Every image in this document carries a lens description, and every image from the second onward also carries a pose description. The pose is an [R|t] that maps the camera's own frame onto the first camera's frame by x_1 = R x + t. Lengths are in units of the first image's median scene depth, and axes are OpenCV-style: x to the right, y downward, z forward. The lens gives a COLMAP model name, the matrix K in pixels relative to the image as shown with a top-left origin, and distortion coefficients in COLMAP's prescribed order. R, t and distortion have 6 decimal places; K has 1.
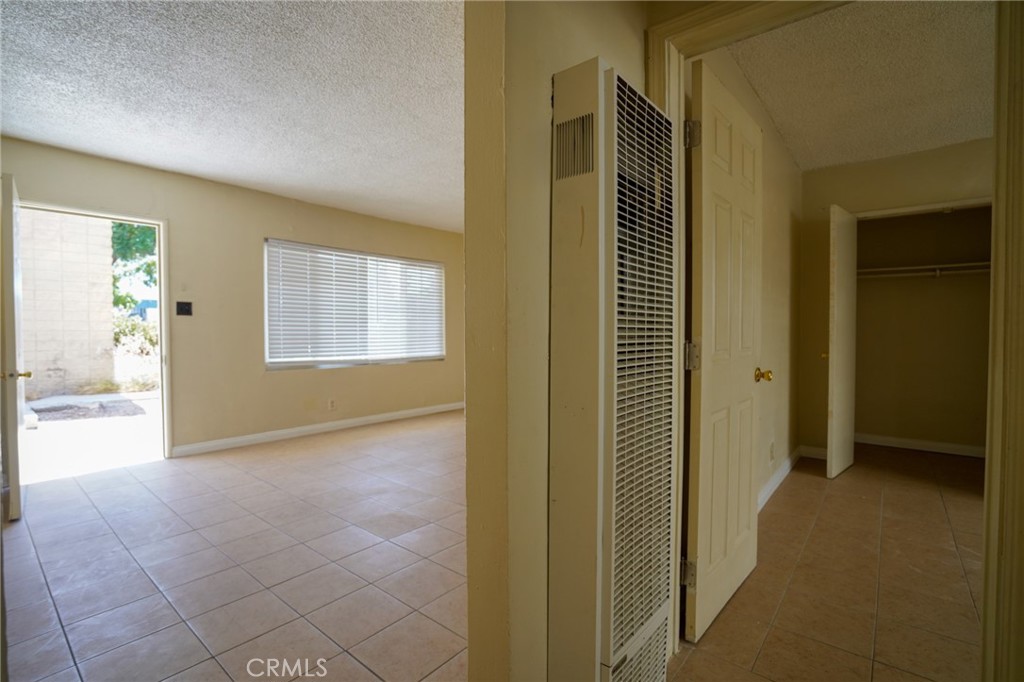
lens RADIAL K [[473.2, 0, 512.0], [0, 473.2, 341.0], [0, 0, 1]] dist [-0.060938, 0.022404]
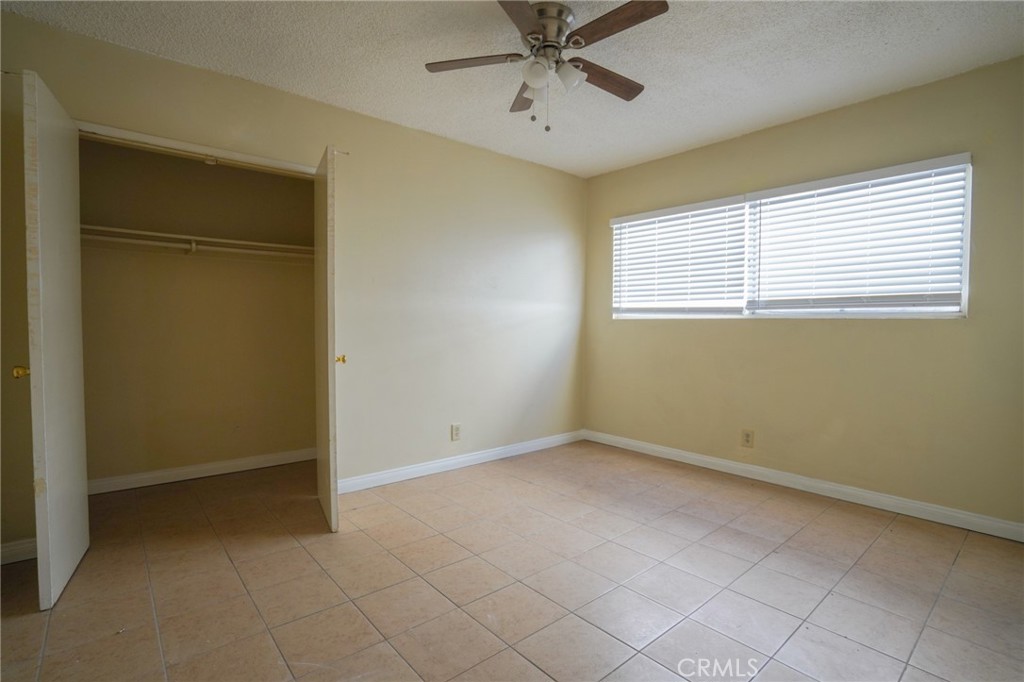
lens RADIAL K [[493.3, 0, 514.9], [0, 493.3, 334.9], [0, 0, 1]] dist [-0.017256, 0.000547]
pose [[0.191171, -0.027580, 0.981169, 0.161893], [0.019337, 0.999517, 0.024328, -0.006841], [-0.981366, 0.014323, 0.191612, 0.227478]]
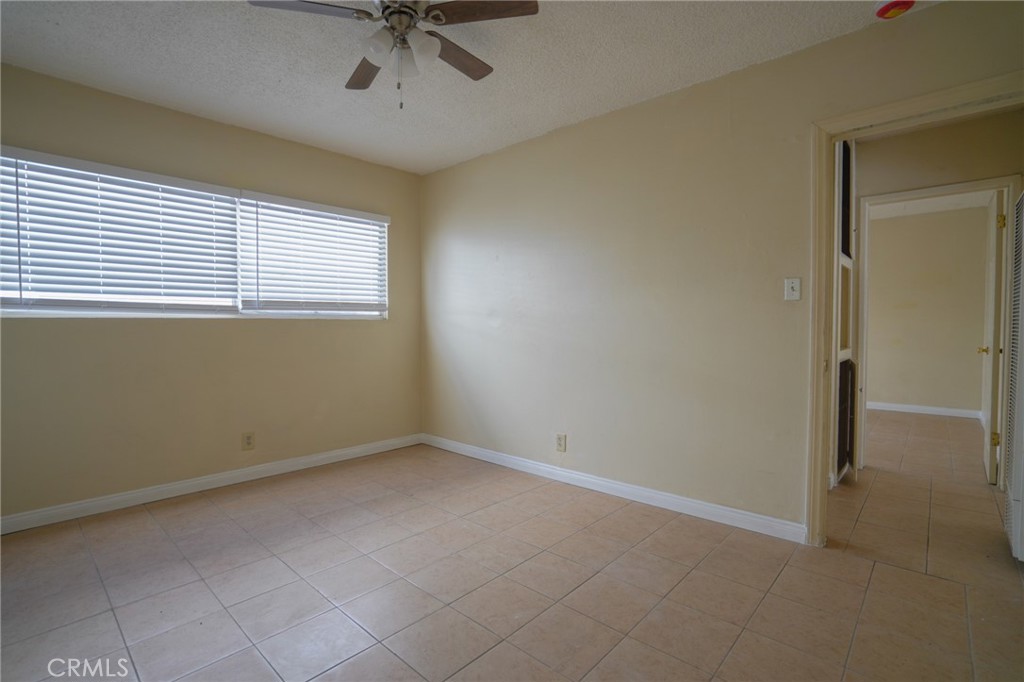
lens RADIAL K [[480.7, 0, 512.0], [0, 480.7, 341.0], [0, 0, 1]] dist [-0.056321, 0.021944]
pose [[-0.996565, -0.005665, 0.082622, 0.372571], [-0.000814, 0.998280, 0.058623, -0.011742], [-0.082812, 0.058354, -0.994855, 0.505868]]
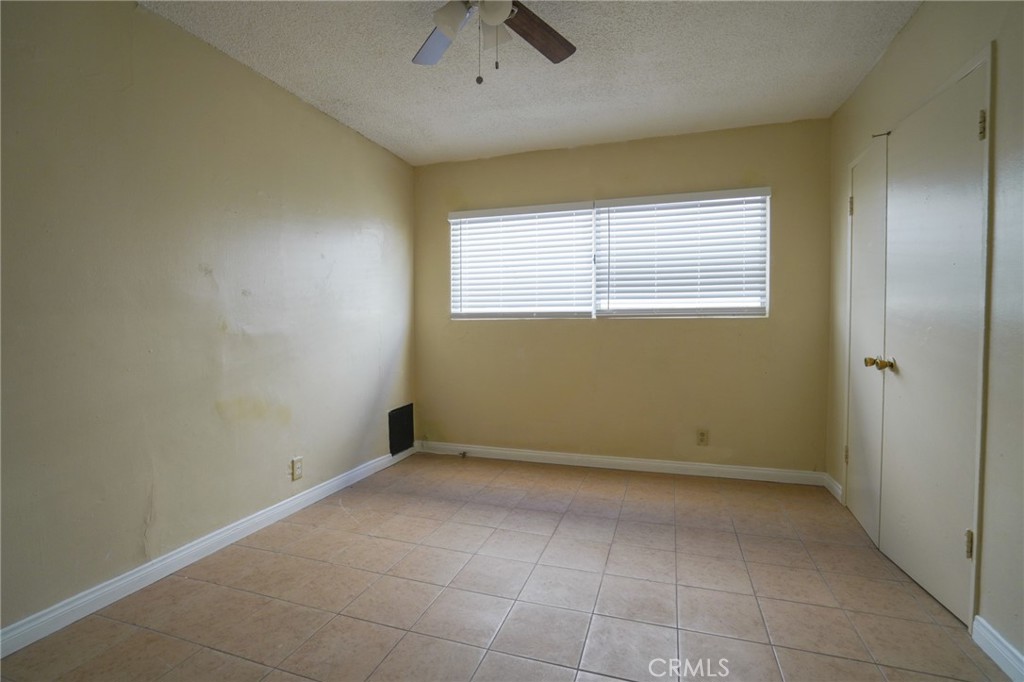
lens RADIAL K [[473.2, 0, 512.0], [0, 473.2, 341.0], [0, 0, 1]] dist [-0.060938, 0.022404]
pose [[-0.327074, -0.035603, 0.944328, 0.297332], [0.025205, 0.998606, 0.046379, -0.009725], [-0.944663, 0.038972, -0.325721, 0.408994]]
